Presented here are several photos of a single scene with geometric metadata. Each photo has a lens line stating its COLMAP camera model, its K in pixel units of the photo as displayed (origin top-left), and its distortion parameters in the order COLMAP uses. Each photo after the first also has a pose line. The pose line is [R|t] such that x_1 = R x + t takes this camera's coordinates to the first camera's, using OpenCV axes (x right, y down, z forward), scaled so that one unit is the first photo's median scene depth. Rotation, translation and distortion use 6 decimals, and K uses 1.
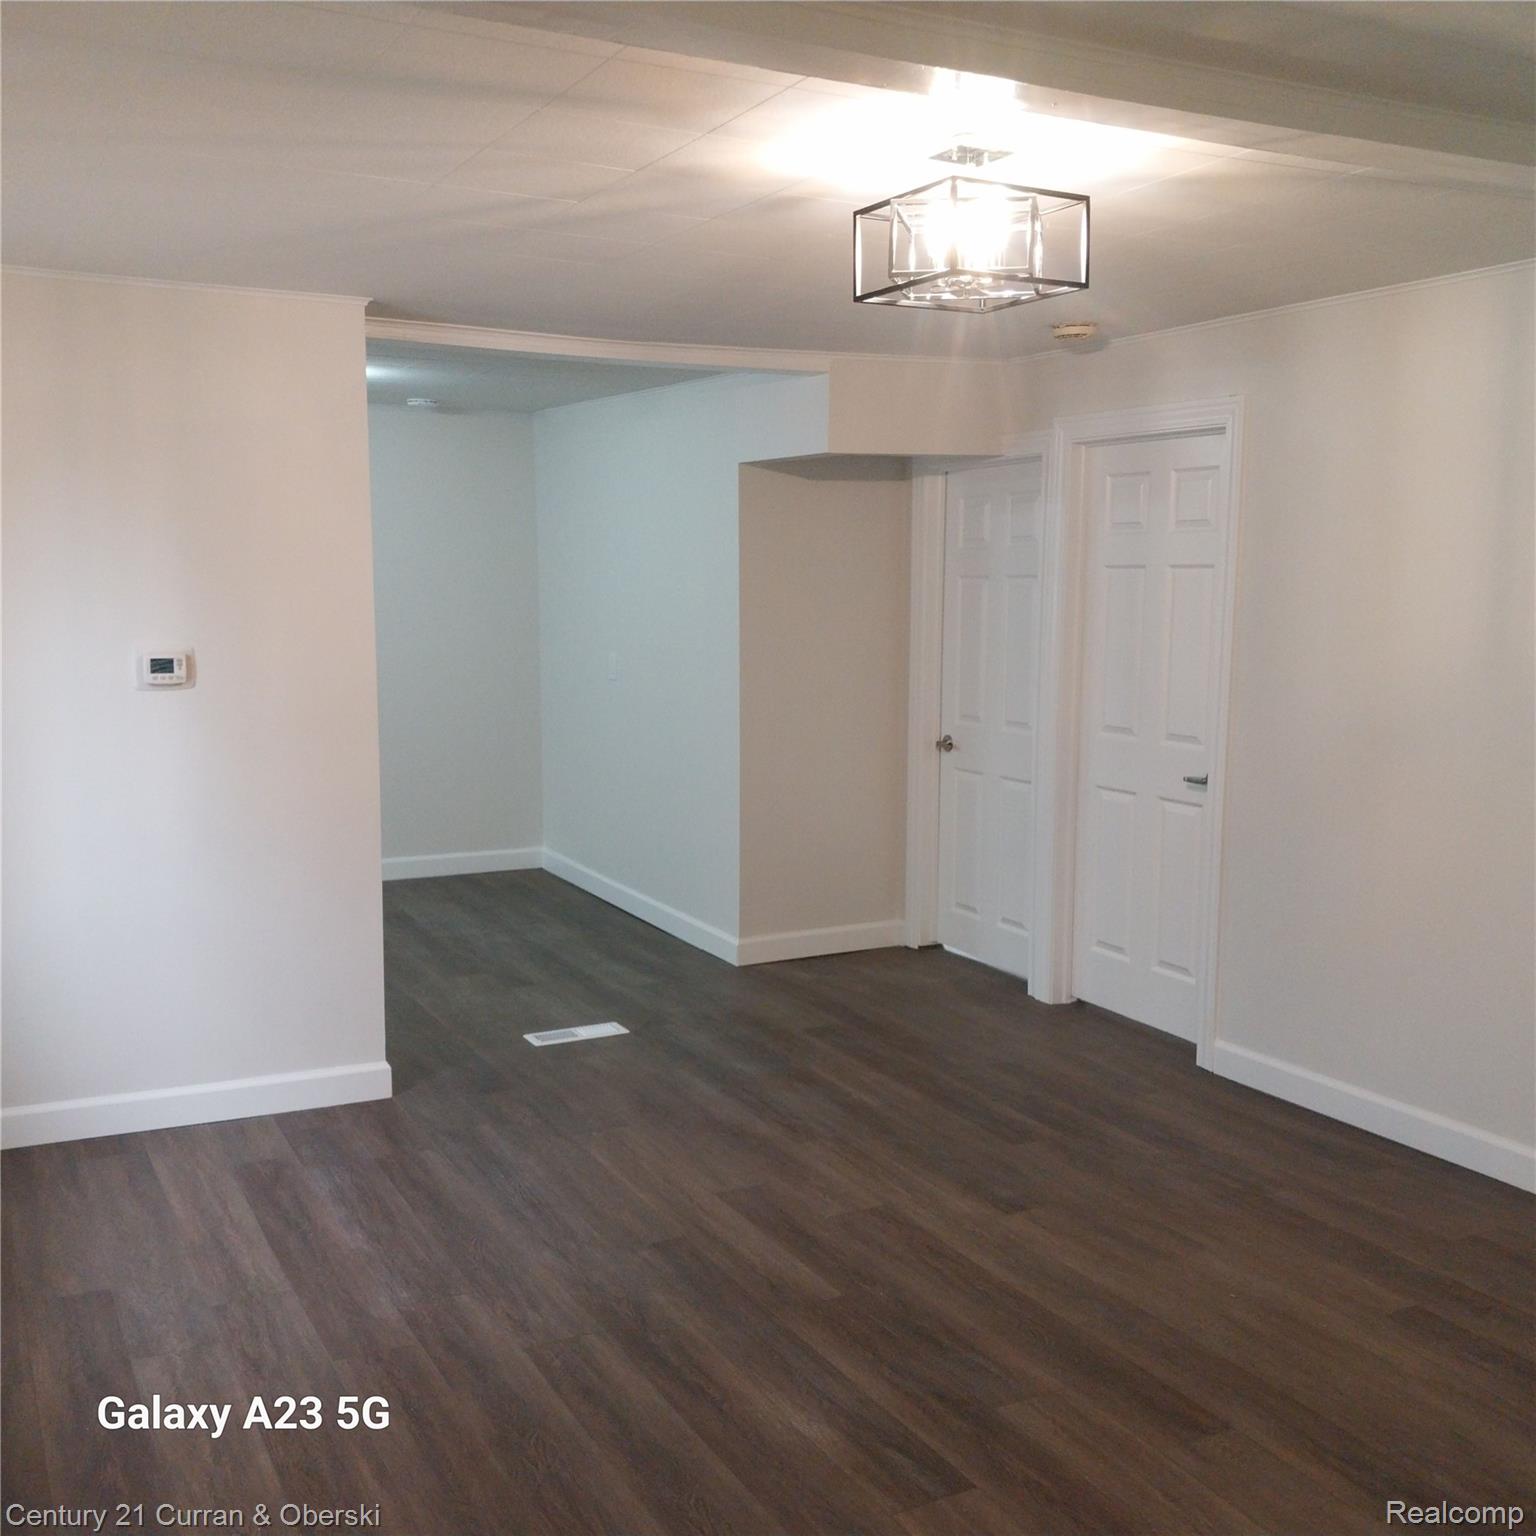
lens RADIAL K [[1590.9, 0, 767.8], [0, 1590.9, 801.5], [0, 0, 1]] dist [0.168610, -0.369675]
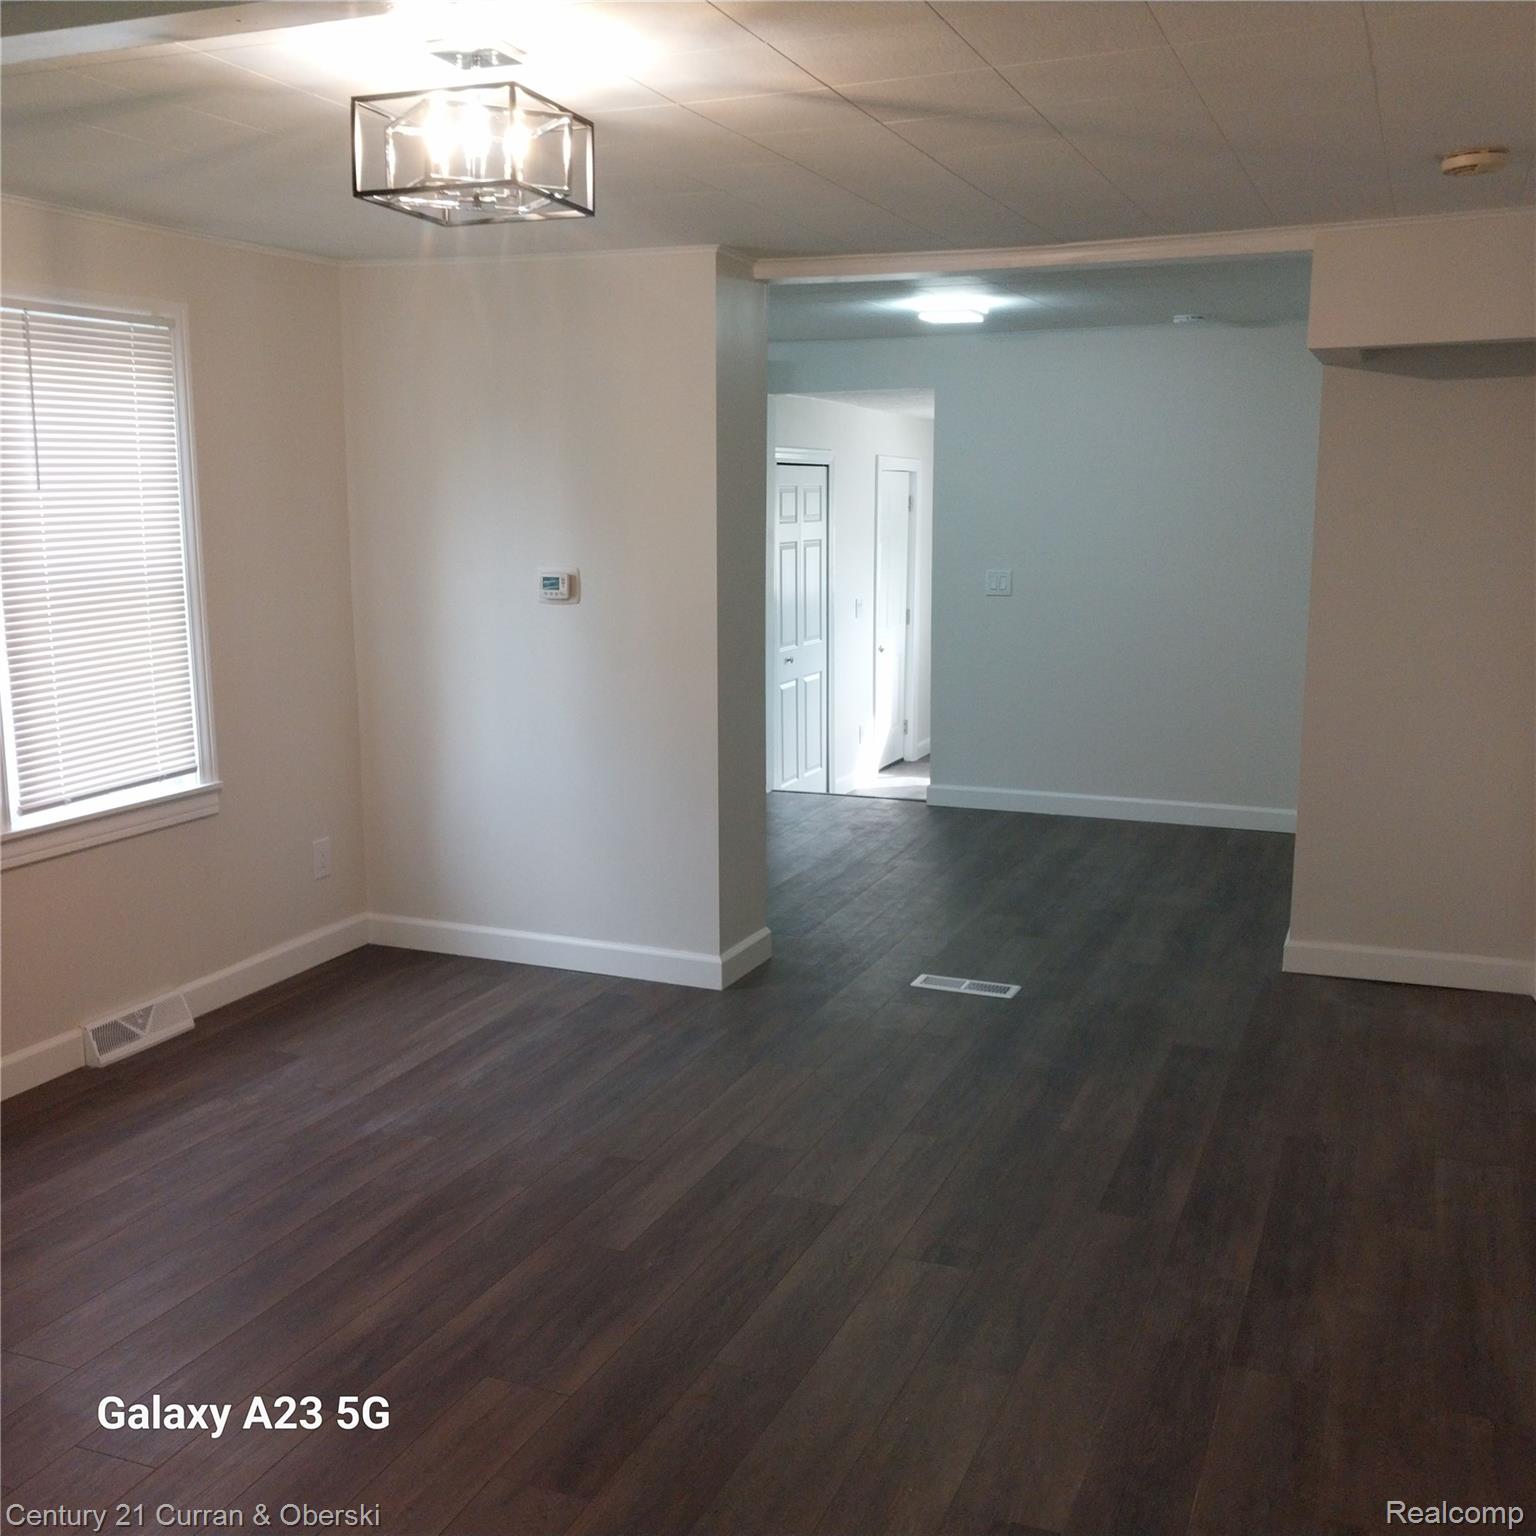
lens RADIAL K [[1643.9, 0, 768.0], [0, 1643.9, 768.0], [0, 0, 1]] dist [0.191109, -0.358498]
pose [[0.648192, 0.121547, -0.751713, 0.715424], [-0.107499, 0.991898, 0.067688, -0.051514], [0.753851, 0.036933, 0.656007, 0.344445]]
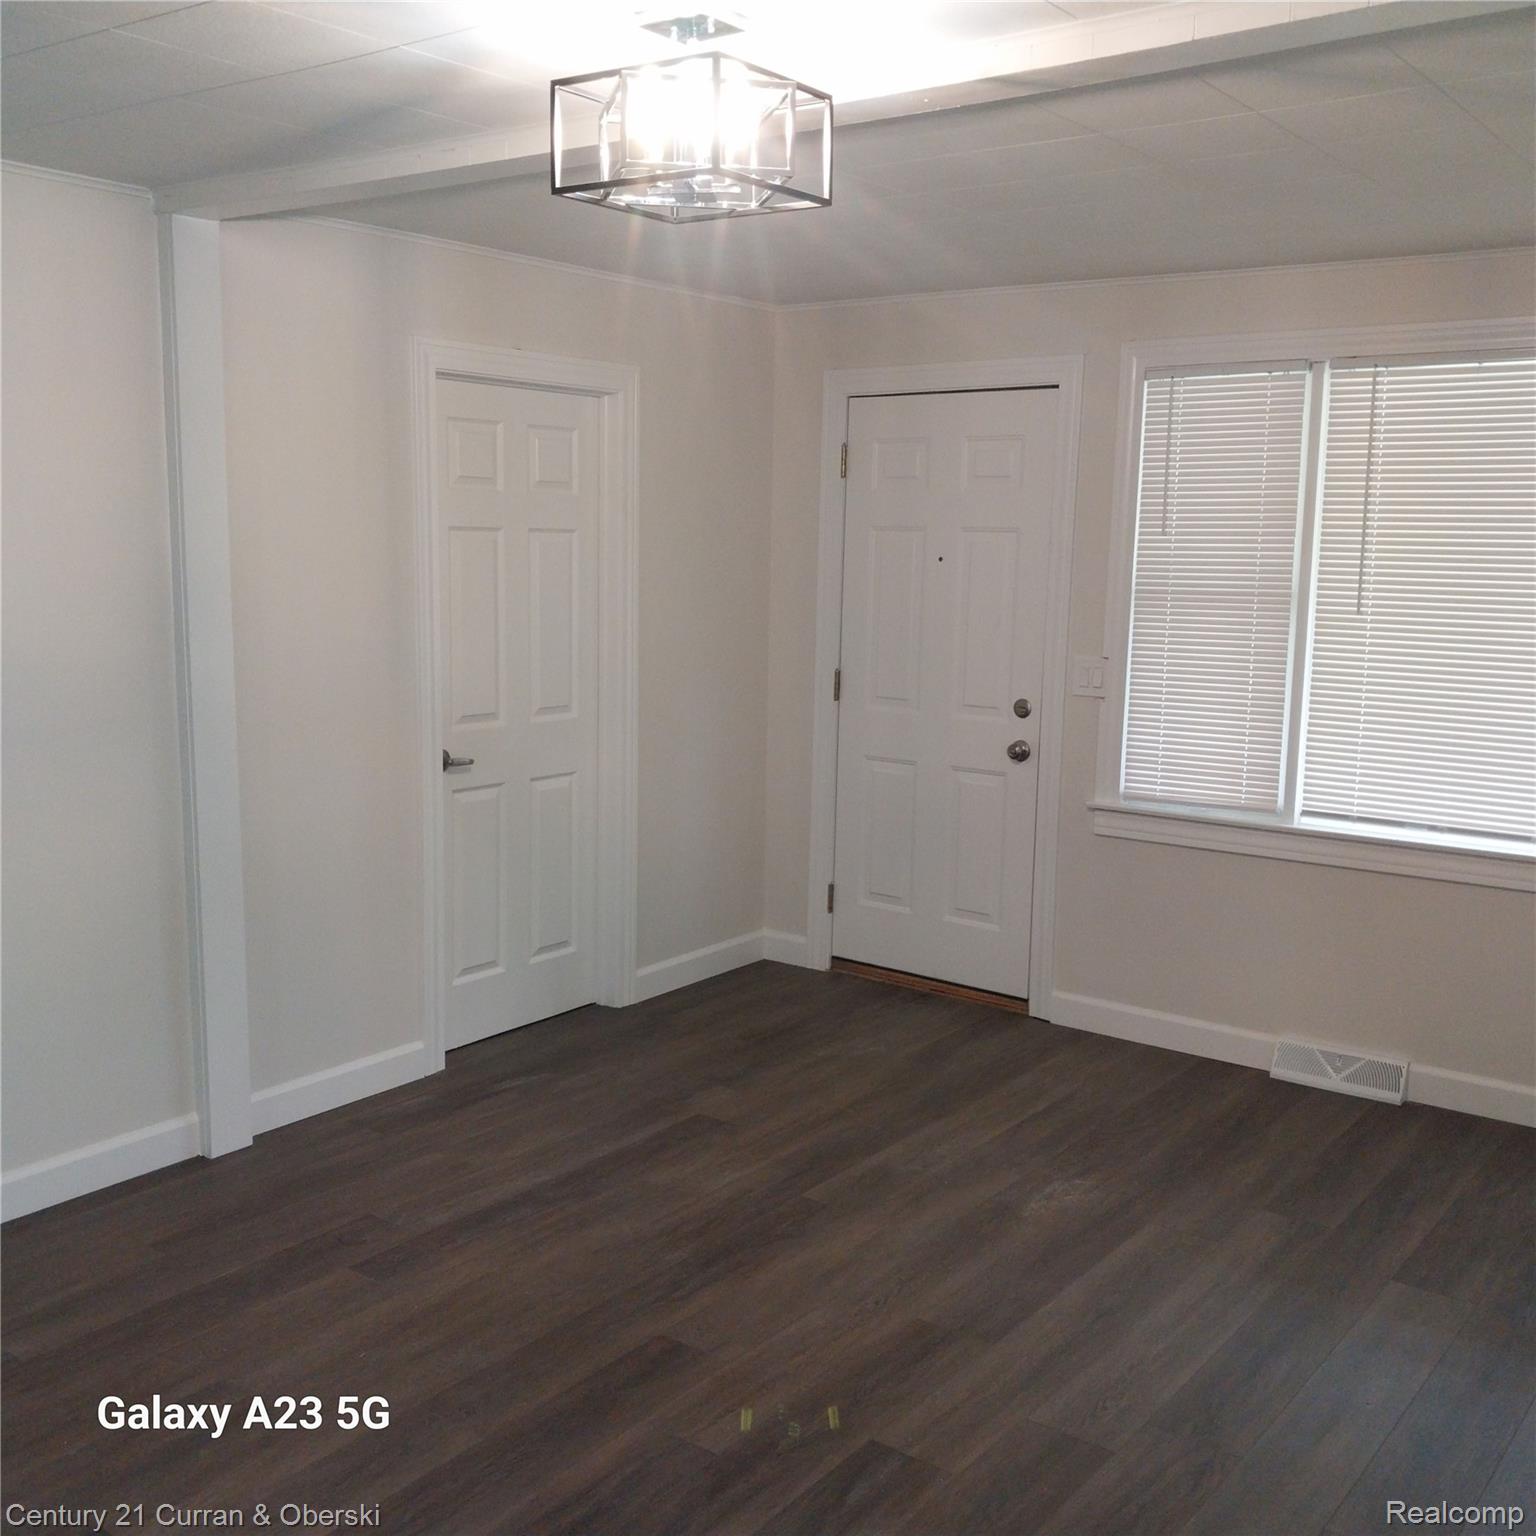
lens RADIAL K [[1634.6, 0, 770.3], [0, 1634.6, 782.6], [0, 0, 1]] dist [0.166449, -0.537958]
pose [[-0.426995, -0.150458, 0.891649, -0.481652], [0.116442, 0.968702, 0.219221, -0.141771], [-0.896726, 0.197431, -0.396111, 0.950176]]
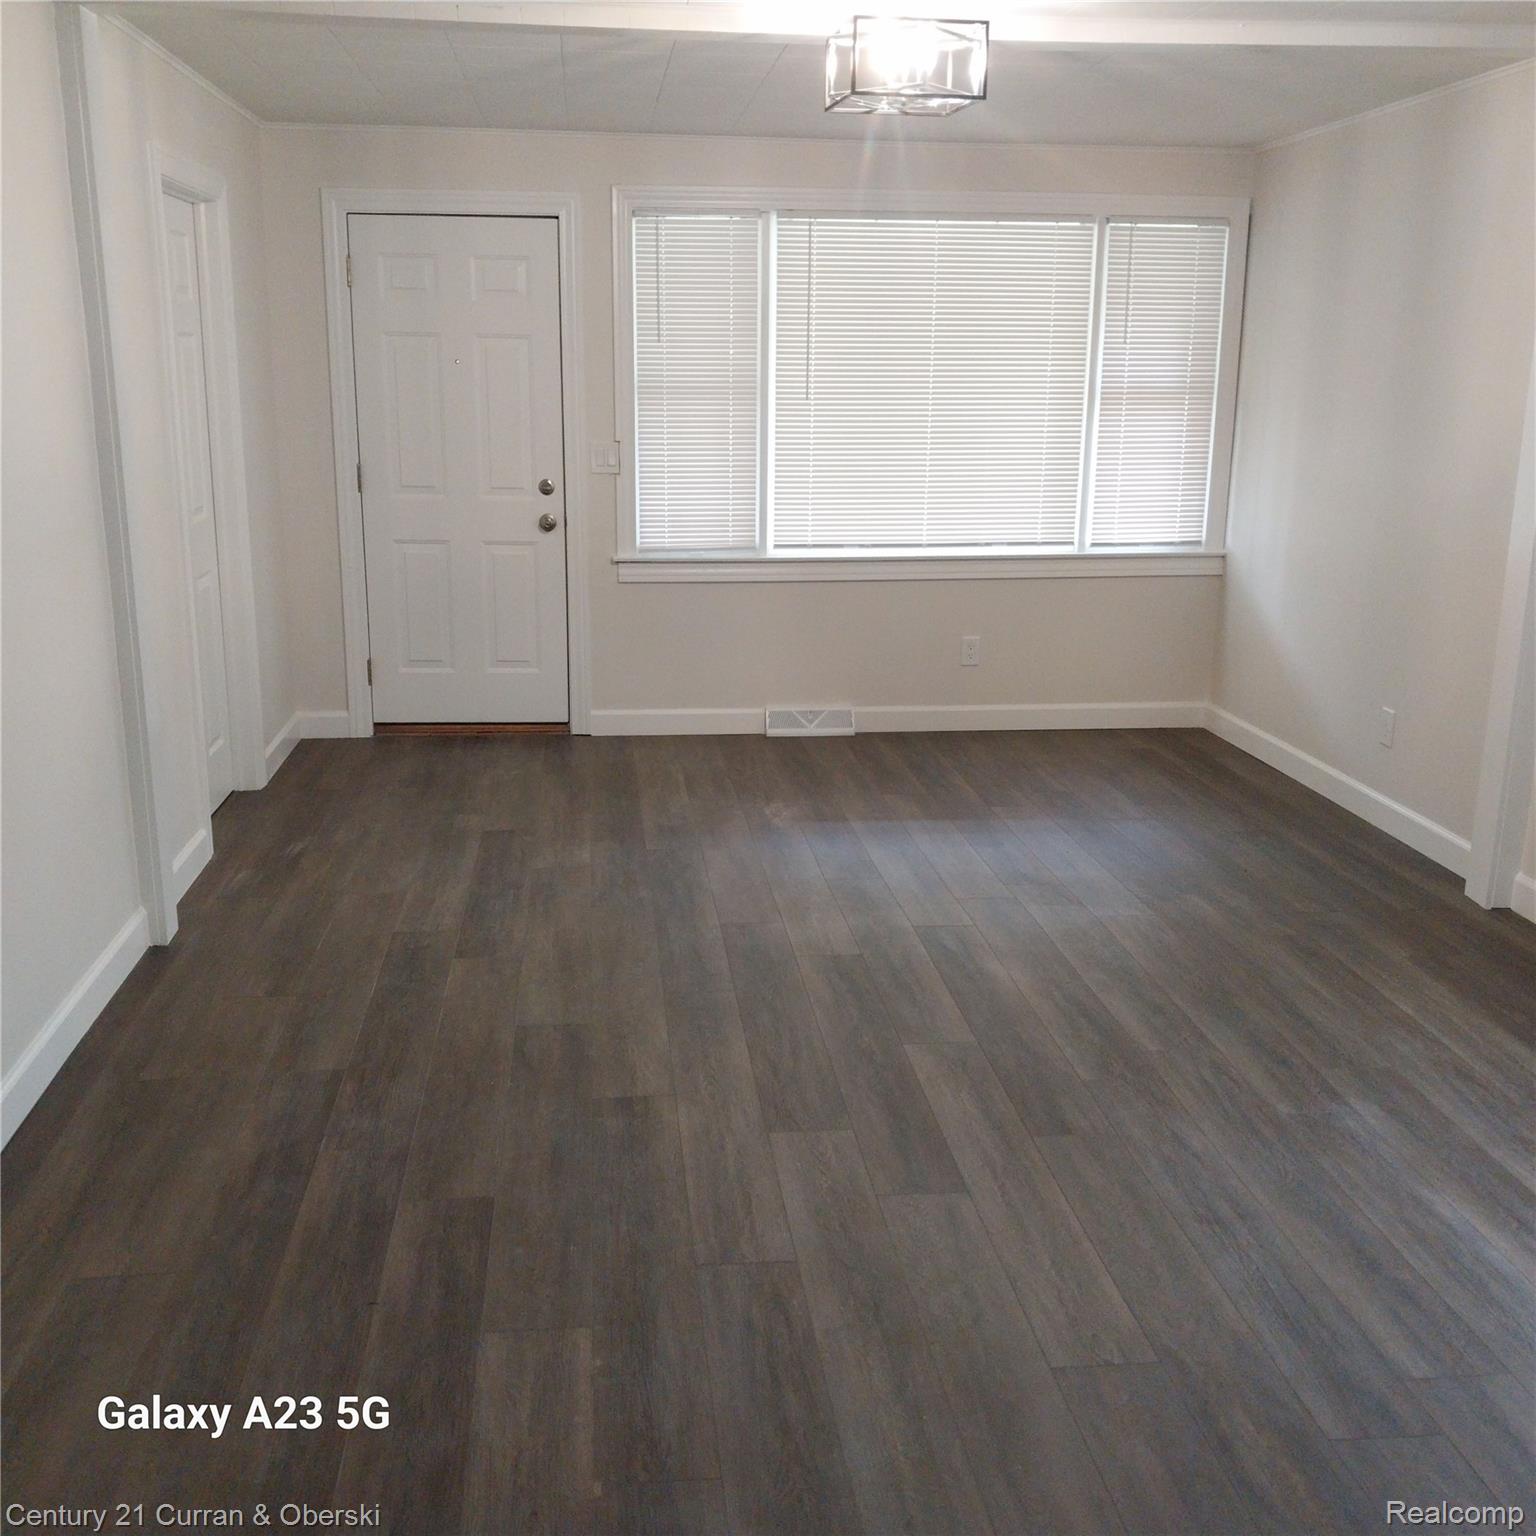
lens RADIAL K [[1590.9, 0, 767.8], [0, 1590.9, 801.5], [0, 0, 1]] dist [0.168610, -0.369675]
pose [[-0.930149, -0.108497, 0.350787, -0.190490], [0.042448, 0.917169, 0.396231, -0.221762], [-0.364721, 0.383444, -0.848499, 1.612100]]
